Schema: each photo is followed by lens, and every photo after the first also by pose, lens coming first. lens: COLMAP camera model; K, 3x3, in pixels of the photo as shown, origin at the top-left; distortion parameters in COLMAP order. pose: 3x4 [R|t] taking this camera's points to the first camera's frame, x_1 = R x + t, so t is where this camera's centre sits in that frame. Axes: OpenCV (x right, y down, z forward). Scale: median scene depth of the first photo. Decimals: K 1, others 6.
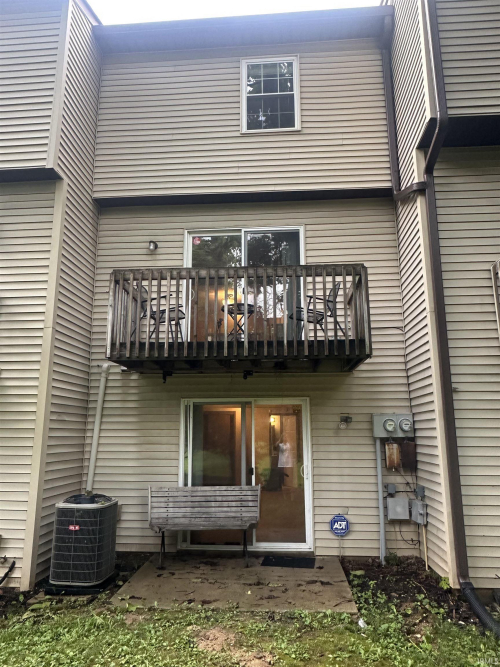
lens RADIAL K [[467.5, 0, 249.5], [0, 467.5, 339.3], [0, 0, 1]] dist [0.005379, -0.032924]
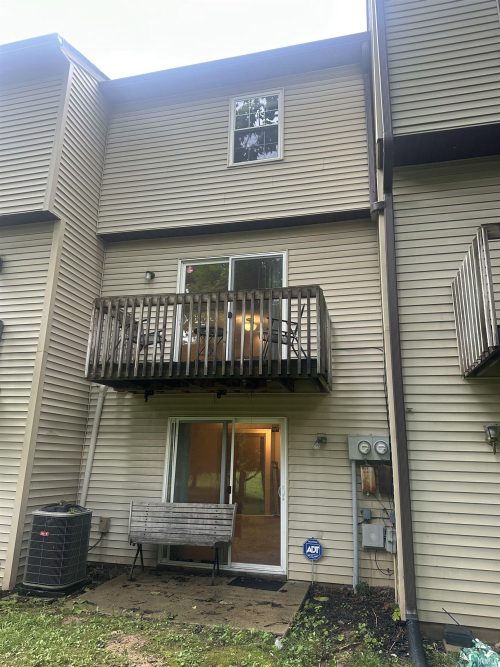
lens RADIAL K [[467.5, 0, 234.3], [0, 467.5, 334.9], [0, 0, 1]] dist [0.005379, -0.032924]
pose [[0.985074, -0.017081, -0.171282, 0.207150], [0.006622, 0.998088, -0.061448, 0.007352], [0.172004, 0.059396, 0.983304, -0.020493]]
